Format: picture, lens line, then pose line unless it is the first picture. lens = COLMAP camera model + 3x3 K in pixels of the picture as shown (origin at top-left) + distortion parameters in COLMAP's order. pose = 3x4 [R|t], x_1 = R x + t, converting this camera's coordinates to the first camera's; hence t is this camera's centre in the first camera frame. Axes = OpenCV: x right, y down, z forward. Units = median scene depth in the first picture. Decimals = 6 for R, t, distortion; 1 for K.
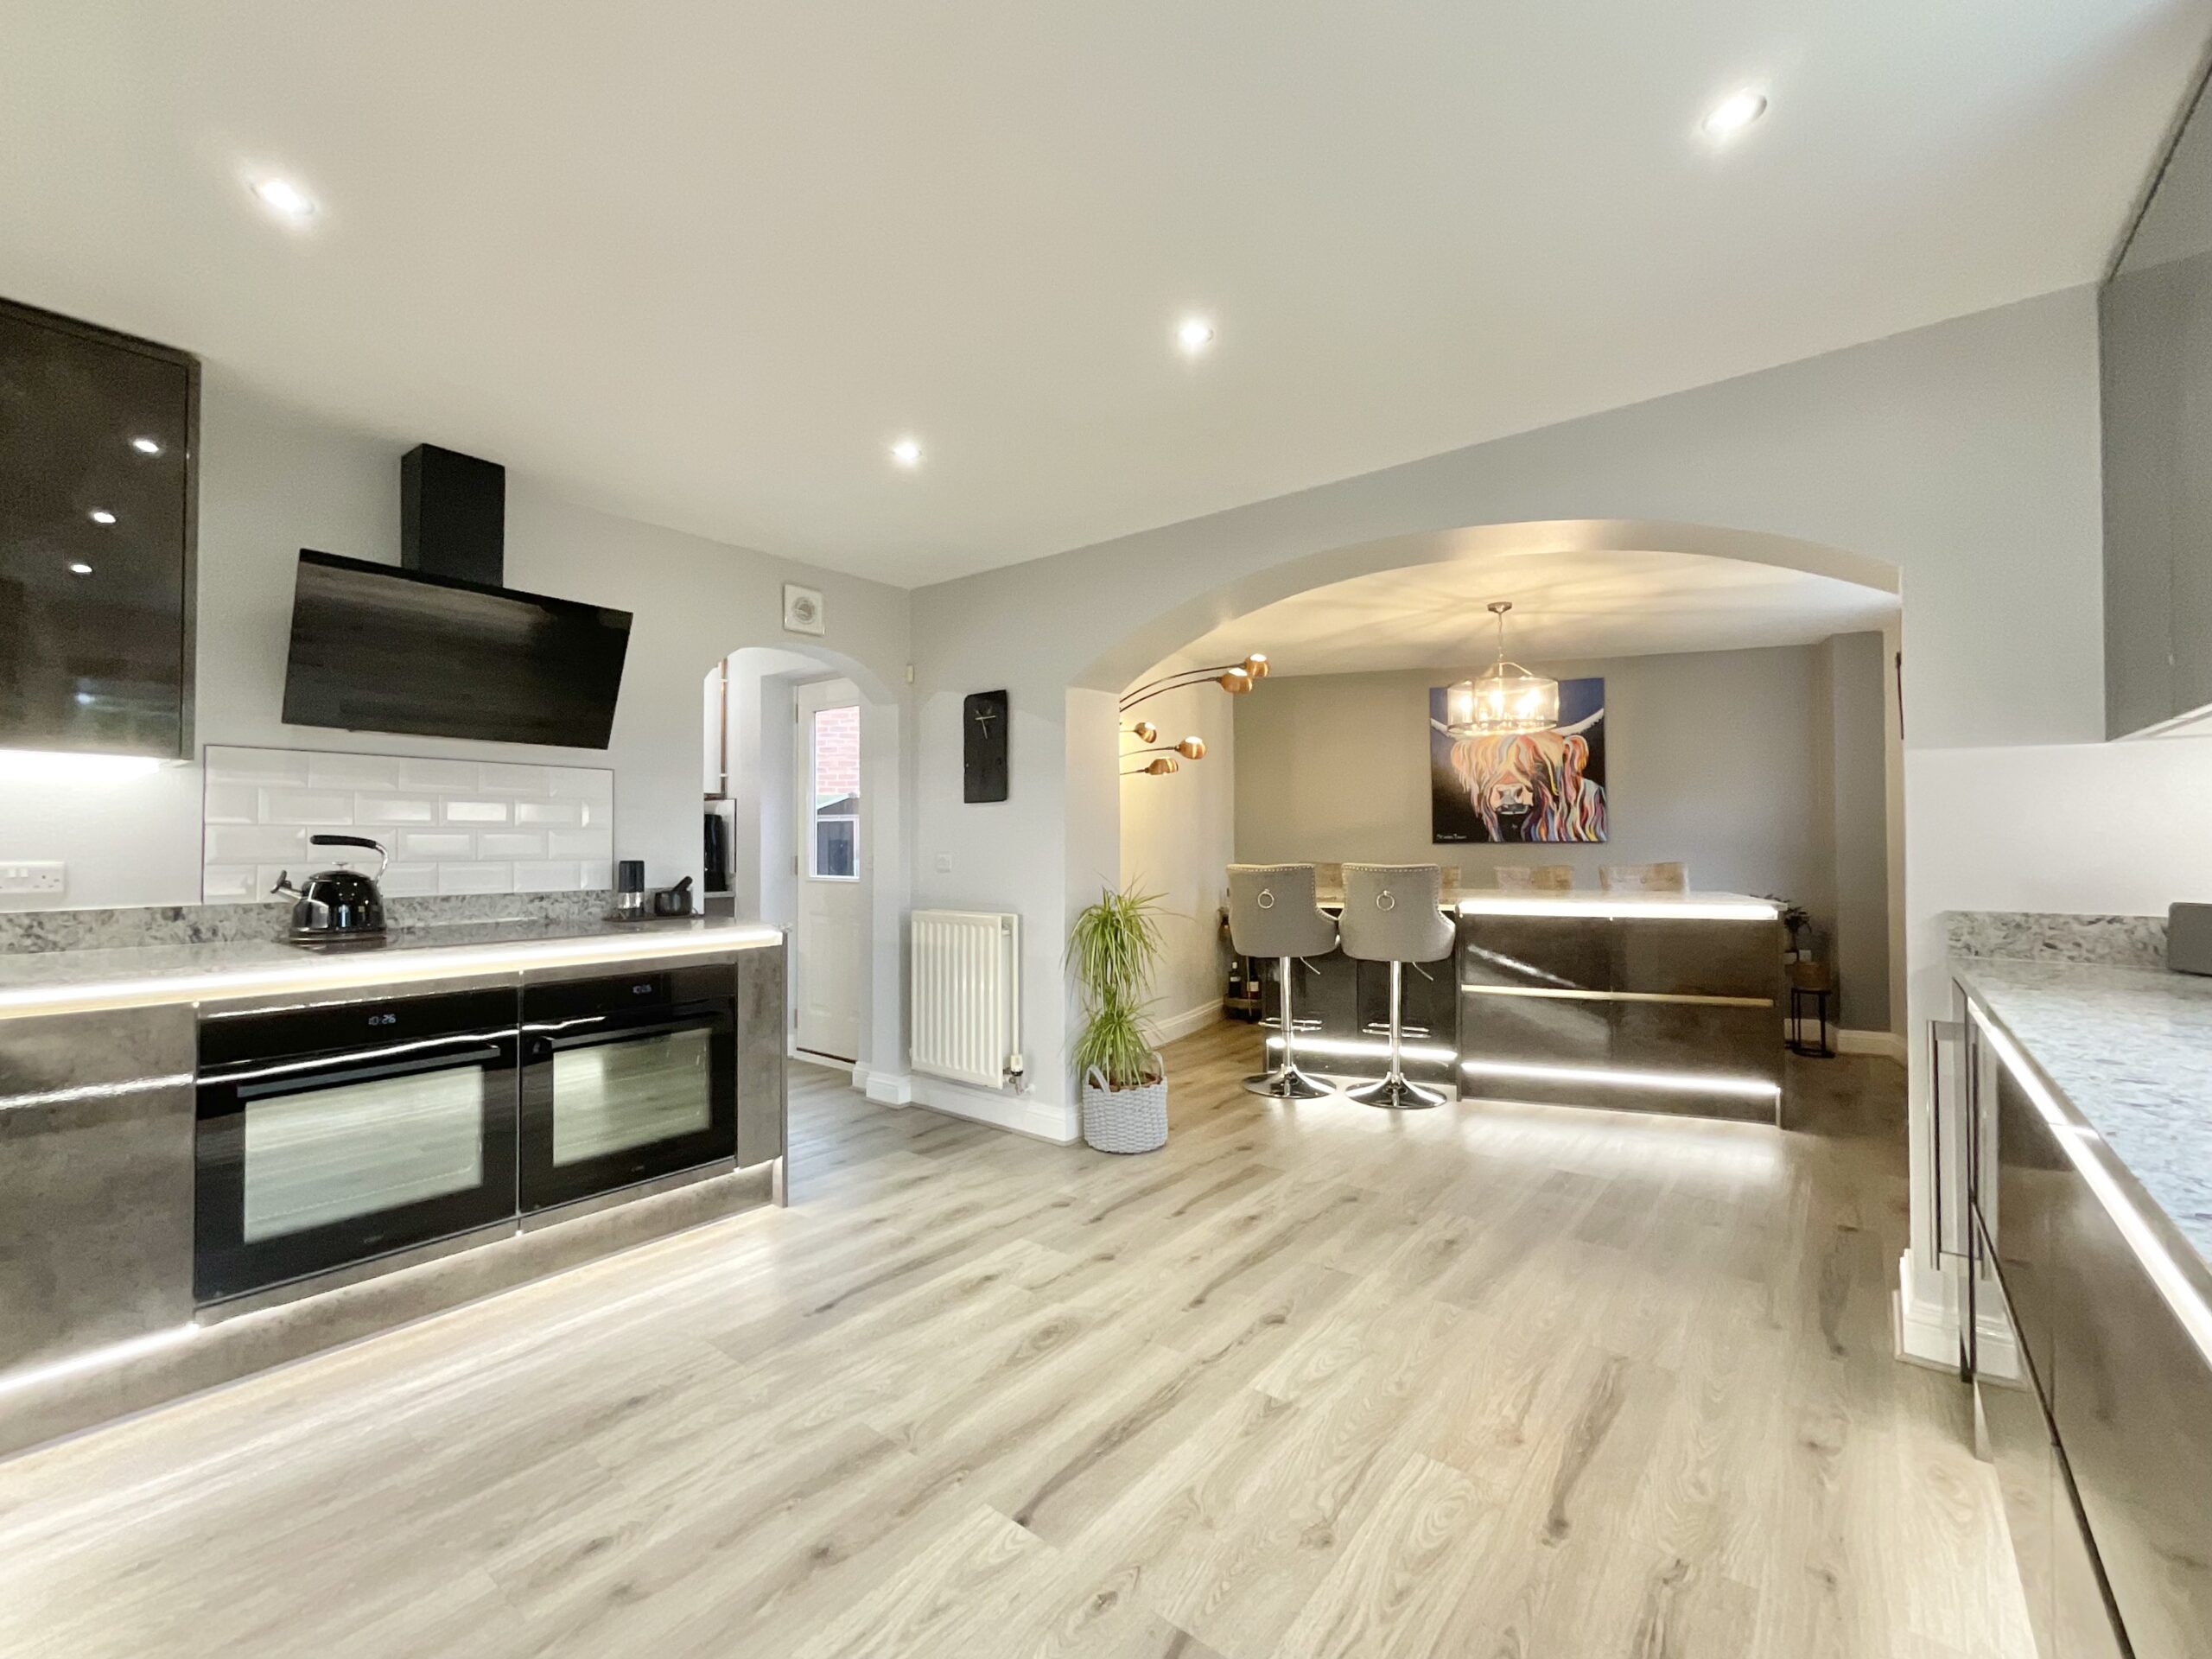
lens RADIAL K [[948.3, 0, 1100.9], [0, 948.3, 826.8], [0, 0, 1]] dist [0.001566, 0.000187]
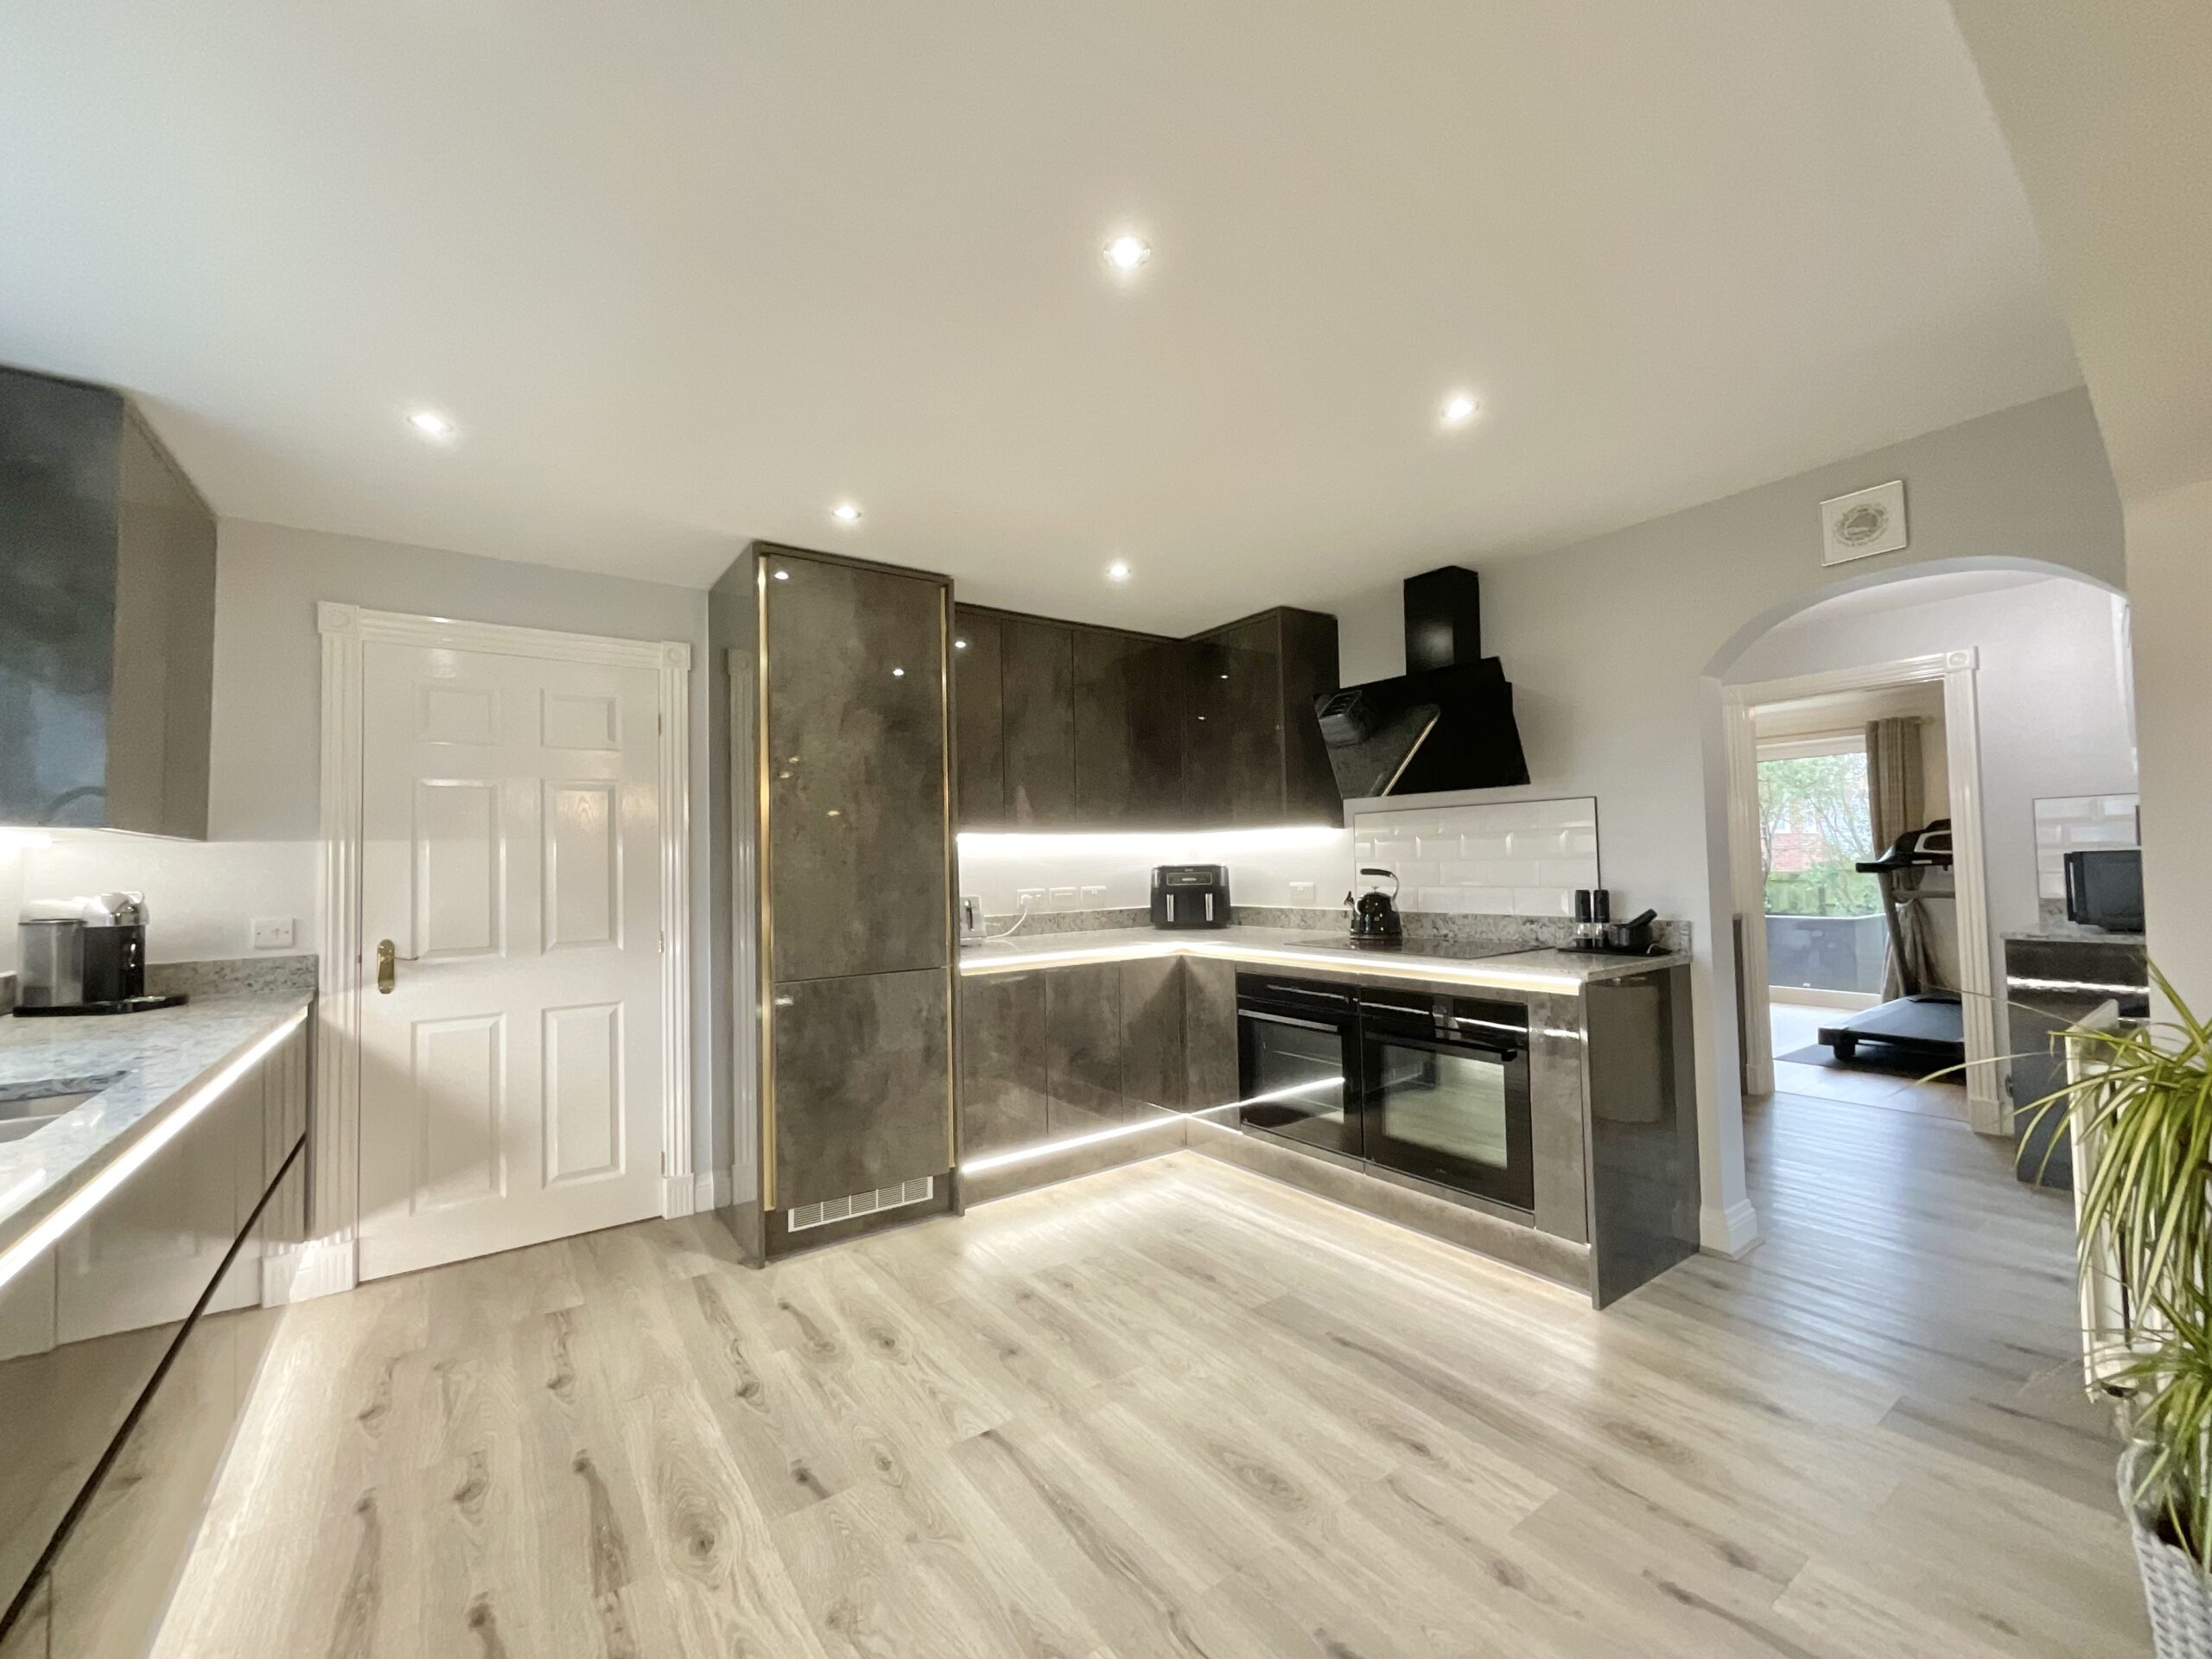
lens RADIAL K [[900.8, 0, 1106.0], [0, 900.8, 829.5], [0, 0, 1]] dist [-0.001908, 0.000126]
pose [[-0.278509, -0.028591, -0.960008, 0.837690], [0.041596, 0.998260, -0.041798, -0.012905], [0.959532, -0.051574, -0.276835, 1.220645]]
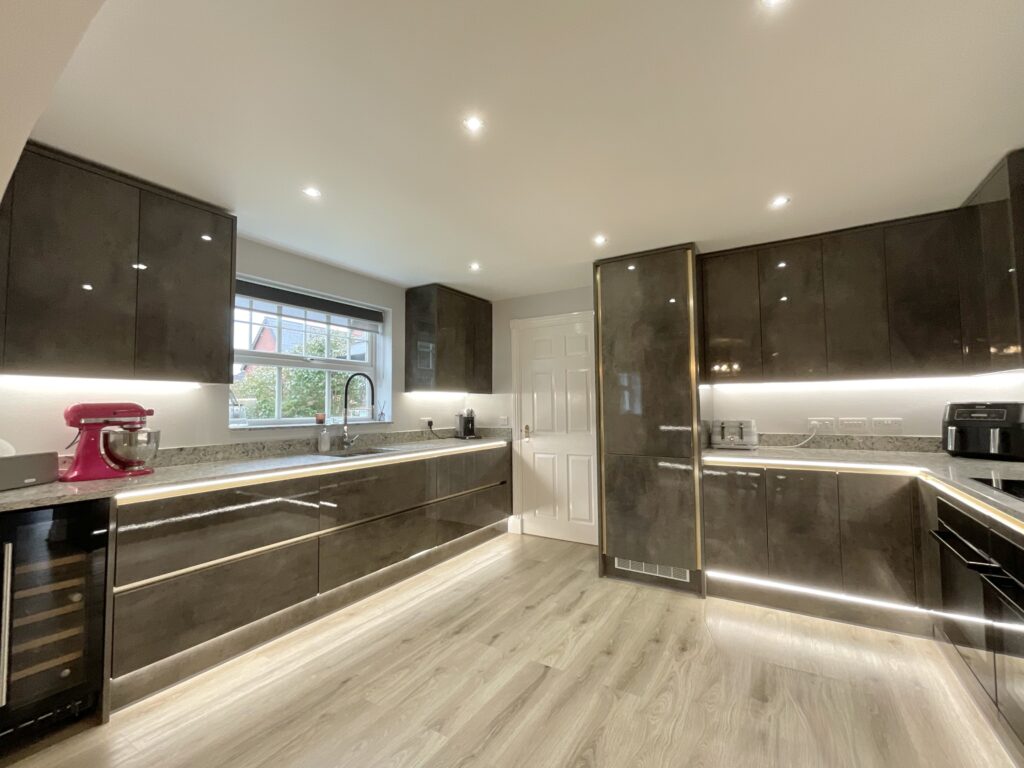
lens RADIAL K [[439.0, 0, 509.6], [0, 439.0, 382.8], [0, 0, 1]] dist [0.001566, 0.000187]
pose [[-0.992884, 0.005581, -0.118951, 0.136727], [0.014423, 0.997184, -0.073599, 0.005916], [0.118206, -0.074791, -0.990169, 1.839517]]
